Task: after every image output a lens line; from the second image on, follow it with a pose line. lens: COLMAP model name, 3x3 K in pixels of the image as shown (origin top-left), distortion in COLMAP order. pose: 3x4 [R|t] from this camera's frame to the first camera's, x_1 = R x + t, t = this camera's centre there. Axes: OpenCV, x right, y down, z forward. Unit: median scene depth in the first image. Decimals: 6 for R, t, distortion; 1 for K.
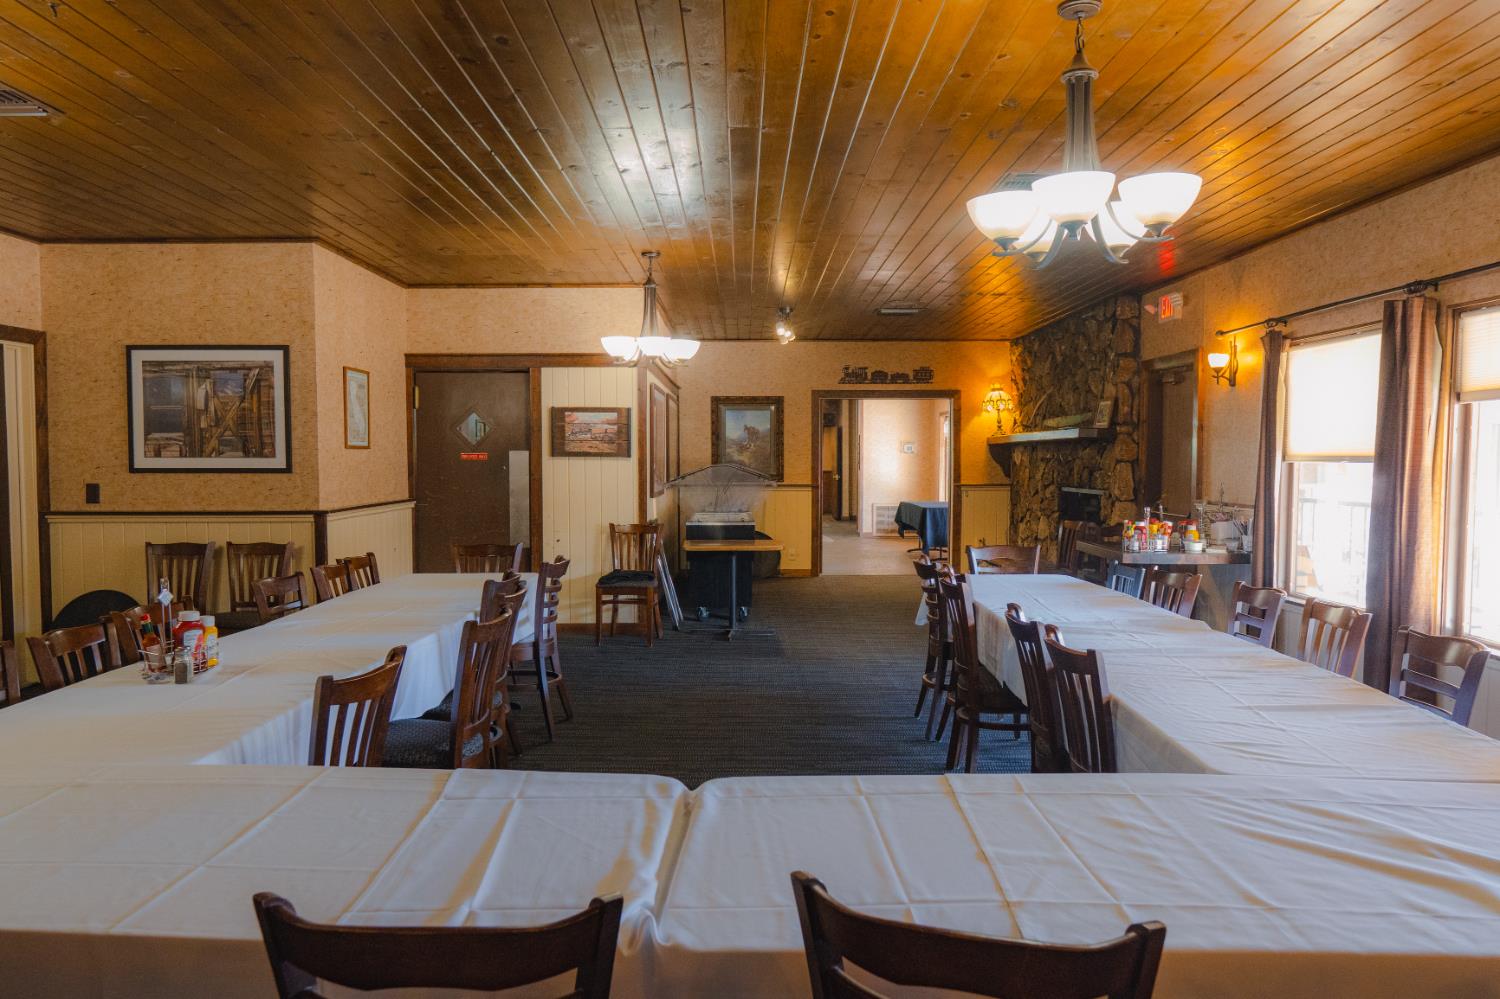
lens RADIAL K [[1036.1, 0, 745.1], [0, 1036.1, 503.0], [0, 0, 1]] dist [-0.004490, -0.002539]
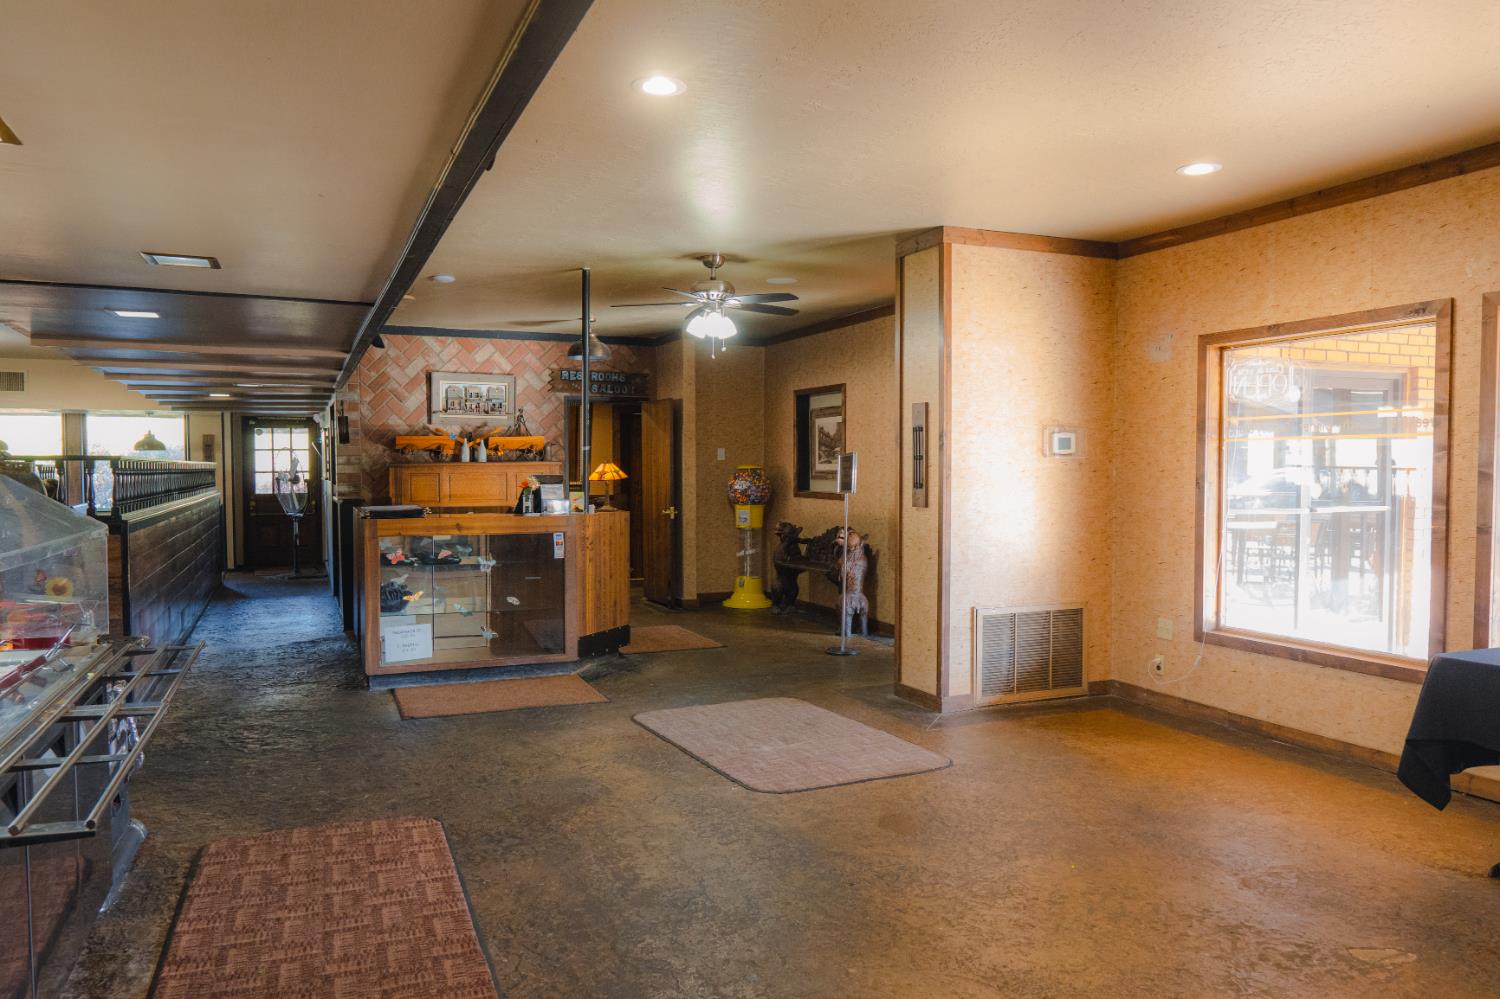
lens RADIAL K [[1053.6, 0, 751.4], [0, 1053.6, 505.4], [0, 0, 1]] dist [0.000005, -0.002759]
pose [[0.920218, -0.014930, 0.391120, -0.196217], [0.018007, 0.999829, -0.004202, -0.087198], [-0.390991, 0.010910, 0.920330, 1.937776]]
